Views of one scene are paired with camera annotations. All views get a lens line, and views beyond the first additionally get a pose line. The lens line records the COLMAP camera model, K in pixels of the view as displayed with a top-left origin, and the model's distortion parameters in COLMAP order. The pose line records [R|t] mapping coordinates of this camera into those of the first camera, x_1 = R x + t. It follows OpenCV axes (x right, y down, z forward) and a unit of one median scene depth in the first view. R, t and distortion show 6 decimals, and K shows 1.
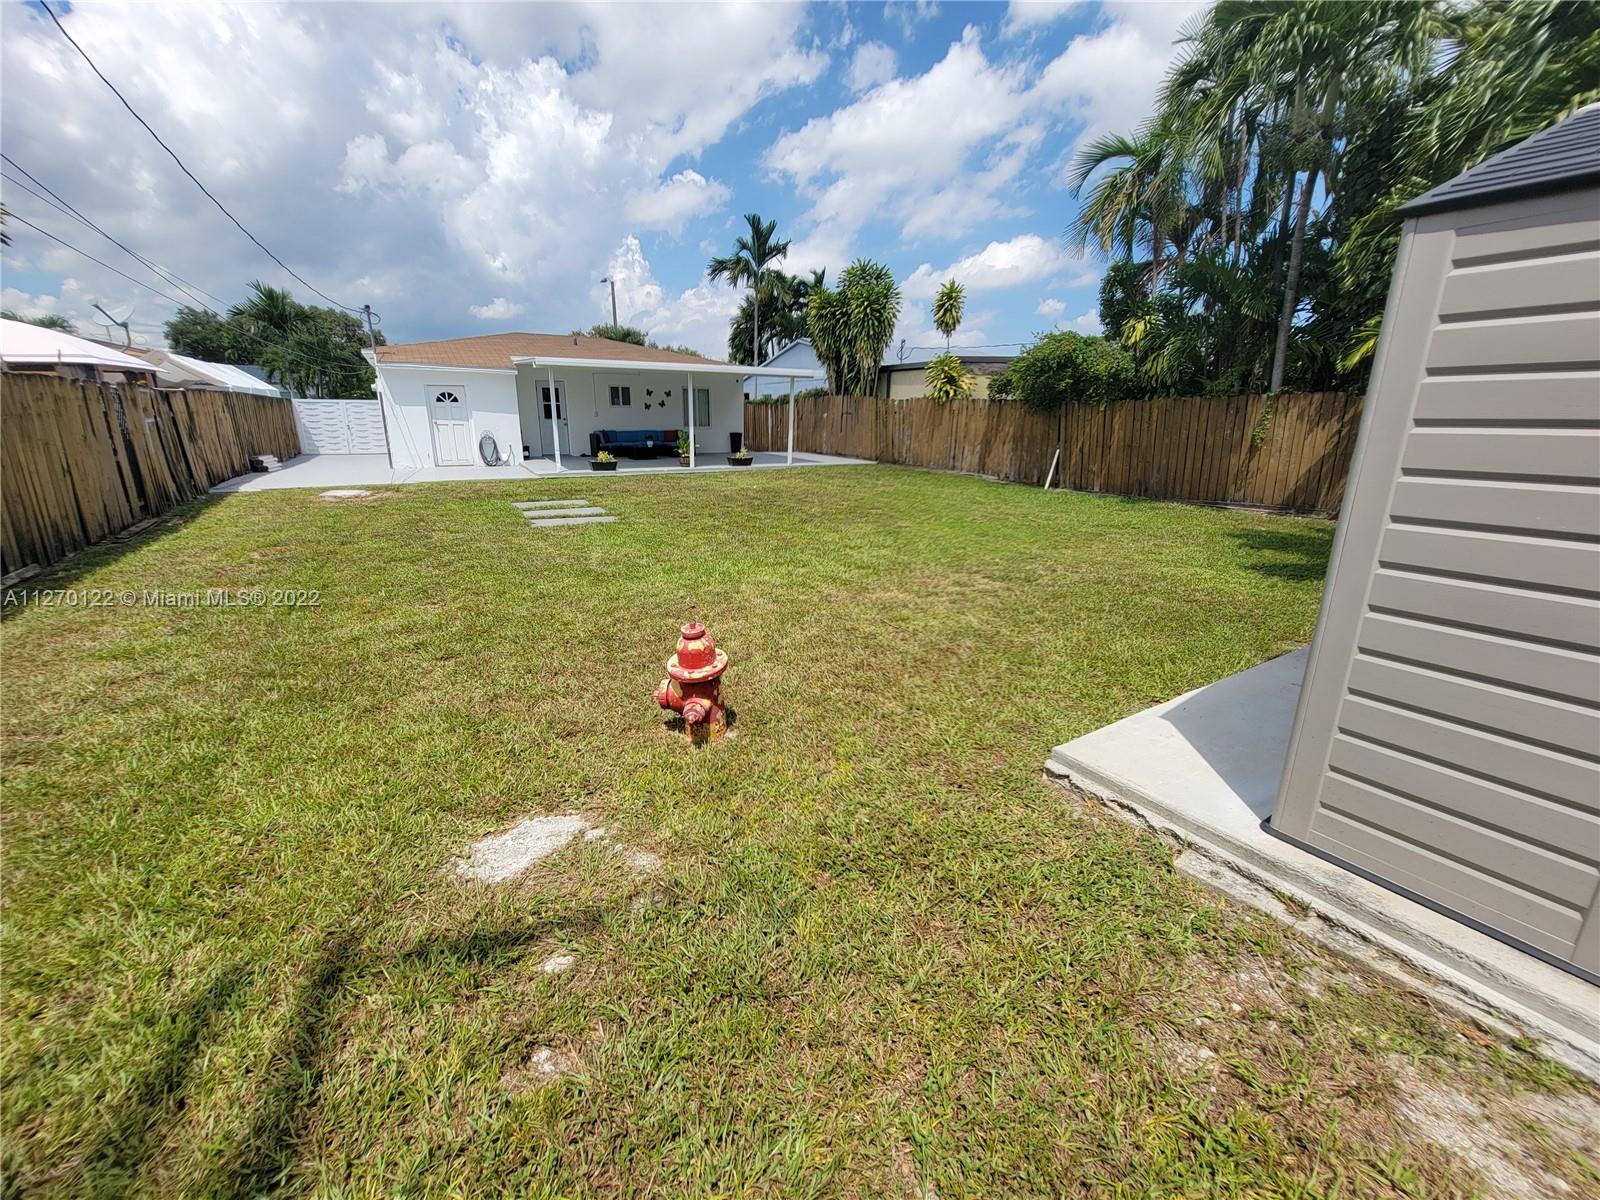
lens RADIAL K [[655.9, 0, 796.6], [0, 655.9, 599.2], [0, 0, 1]] dist [-0.003184, 0.000000]
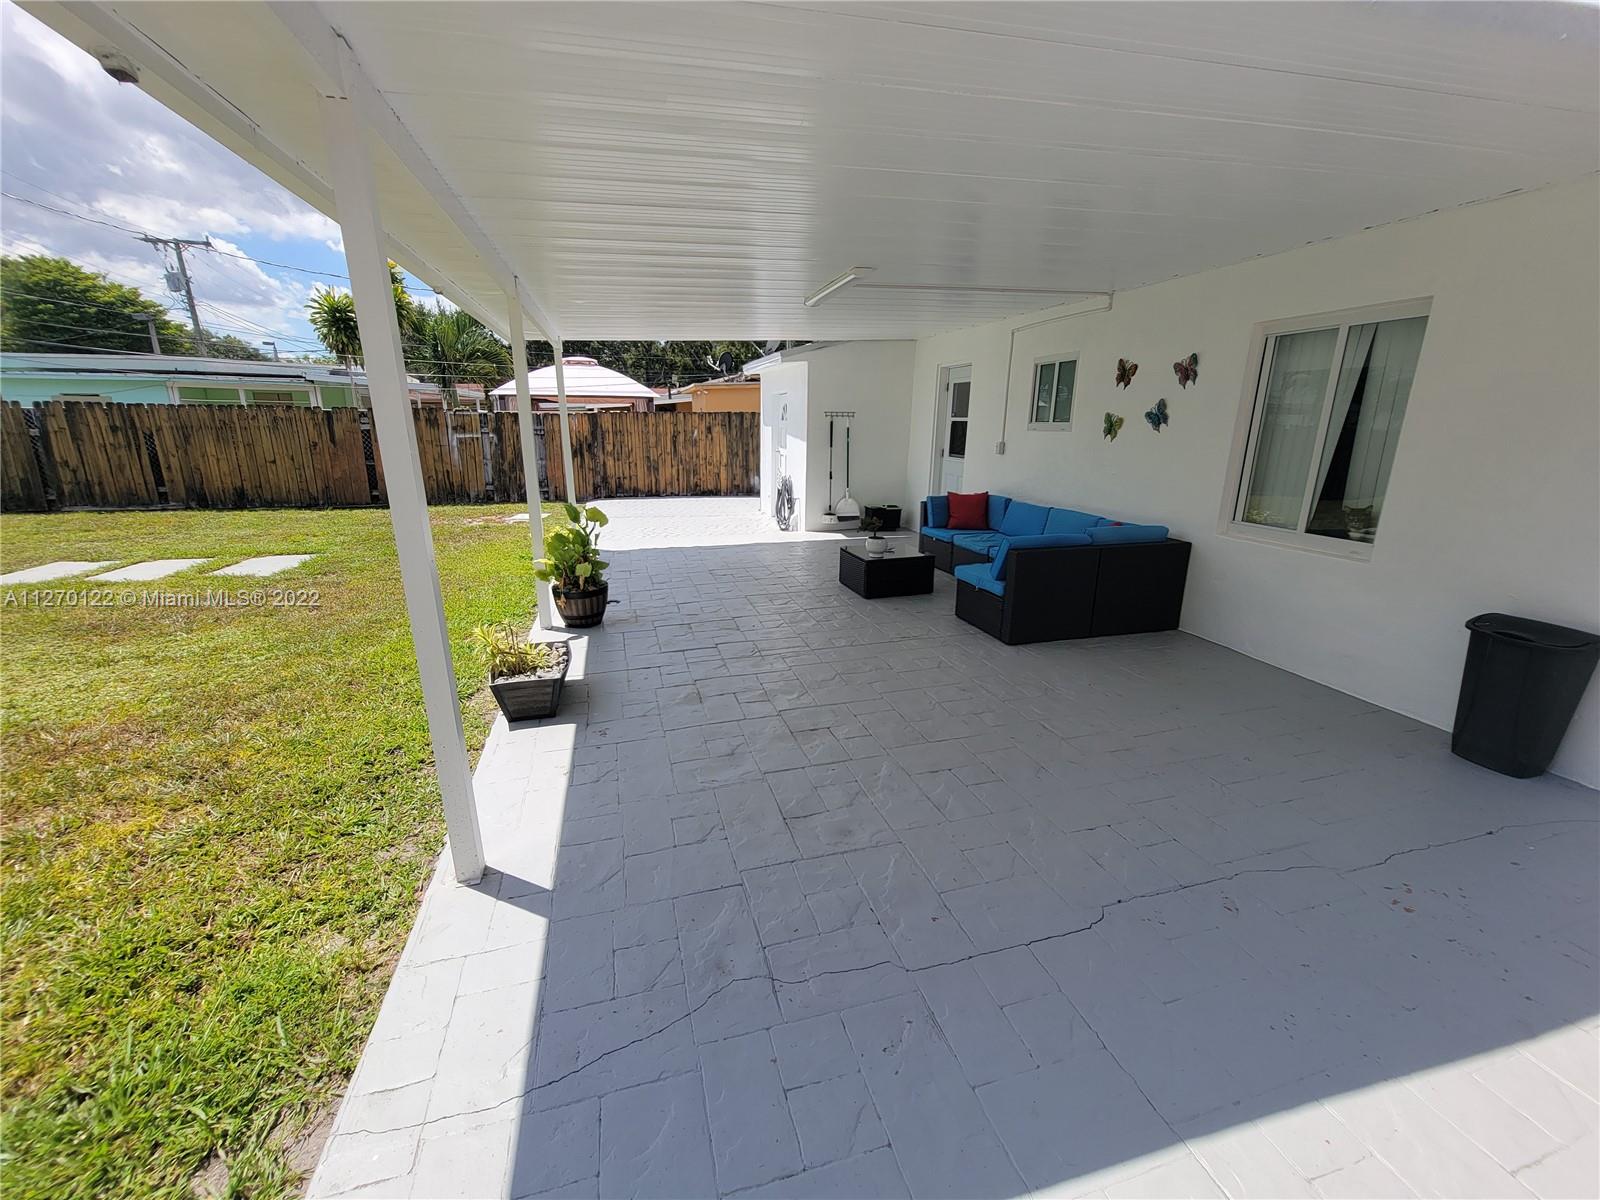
lens RADIAL K [[655.9, 0, 802.0], [0, 655.9, 600.8], [0, 0, 1]] dist [-0.003184, 0.000000]
pose [[-0.245229, 0.247588, -0.937317, 0.075254], [-0.272845, 0.910133, 0.311791, -0.304426], [0.930279, 0.332203, -0.155637, 1.038119]]
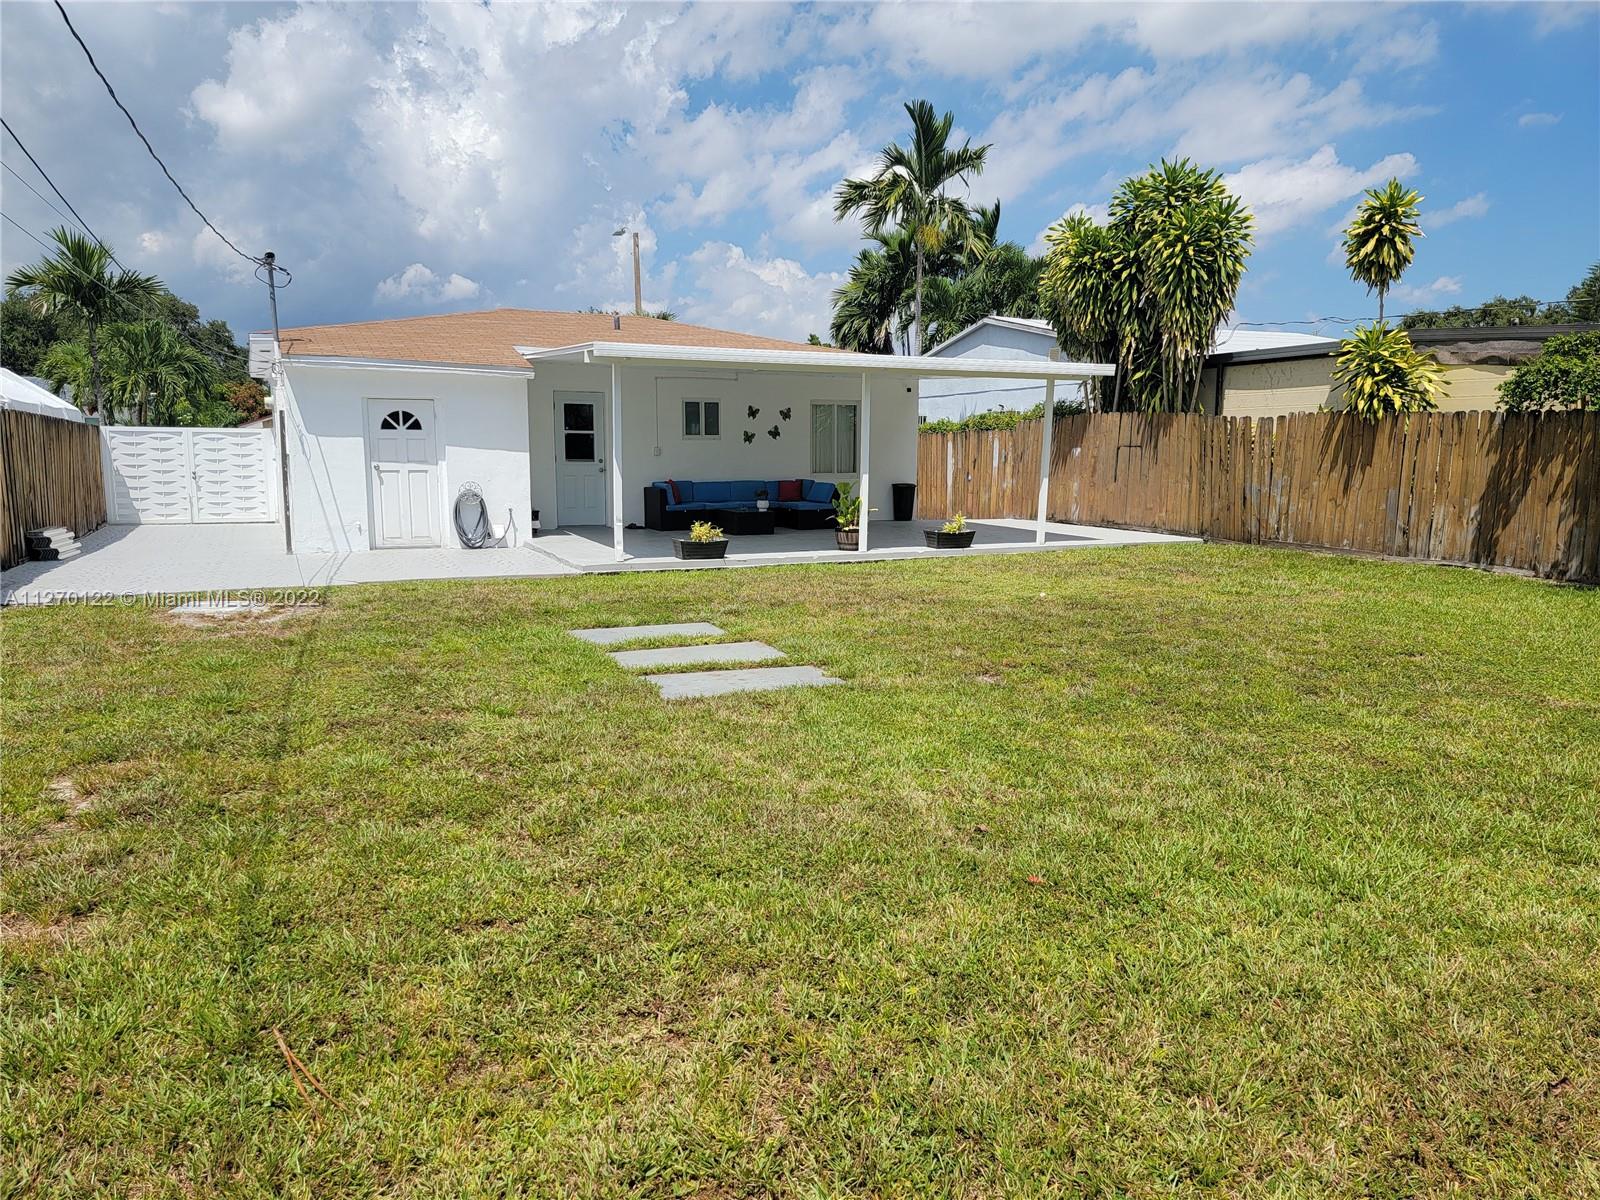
lens RADIAL K [[1118.2, 0, 790.1], [0, 1118.2, 598.7], [0, 0, 1]] dist [0.074739, -0.044273]
pose [[0.996834, 0.003288, -0.079439, -0.132097], [-0.014794, 0.989367, -0.144684, -0.034708], [0.078119, 0.145401, 0.986284, 0.131377]]
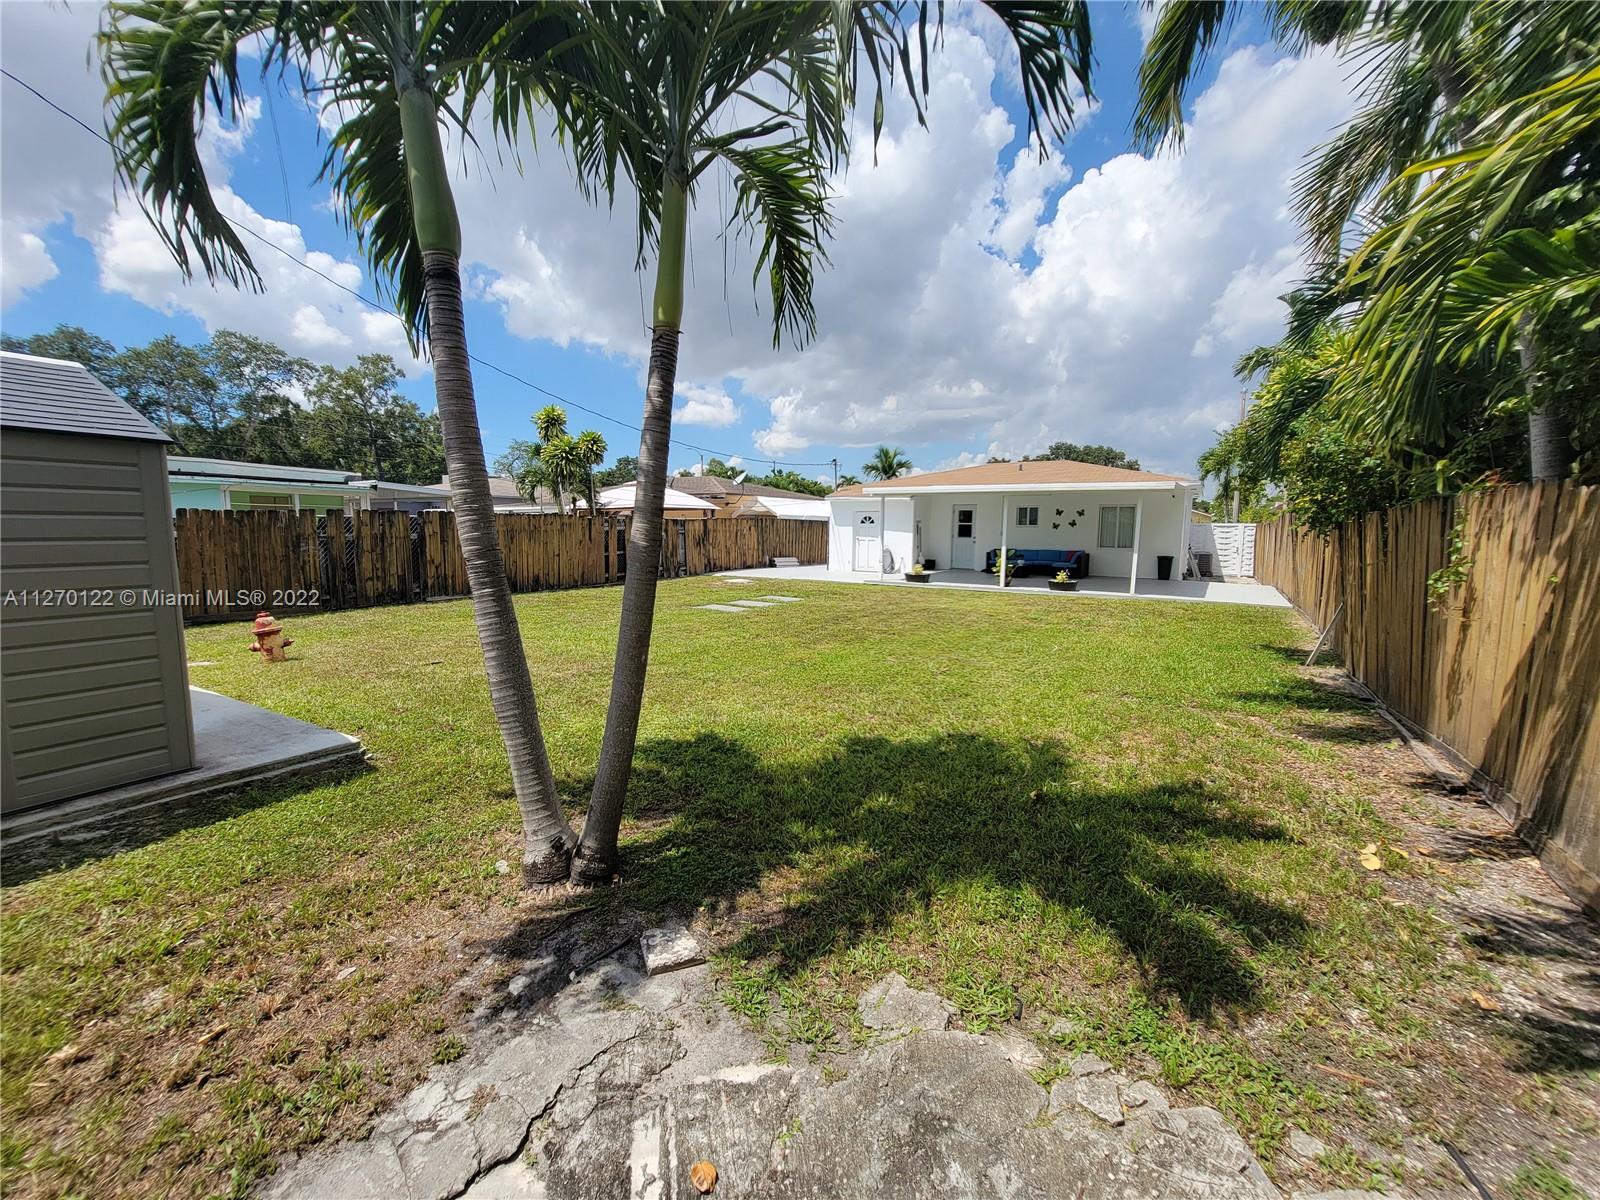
lens RADIAL K [[655.9, 0, 795.7], [0, 655.9, 598.5], [0, 0, 1]] dist [-0.003184, 0.000000]
pose [[0.482609, 0.097614, -0.870379, 0.484994], [-0.240793, 0.970262, -0.024700, -0.079897], [0.842085, 0.221502, 0.491762, 0.241942]]
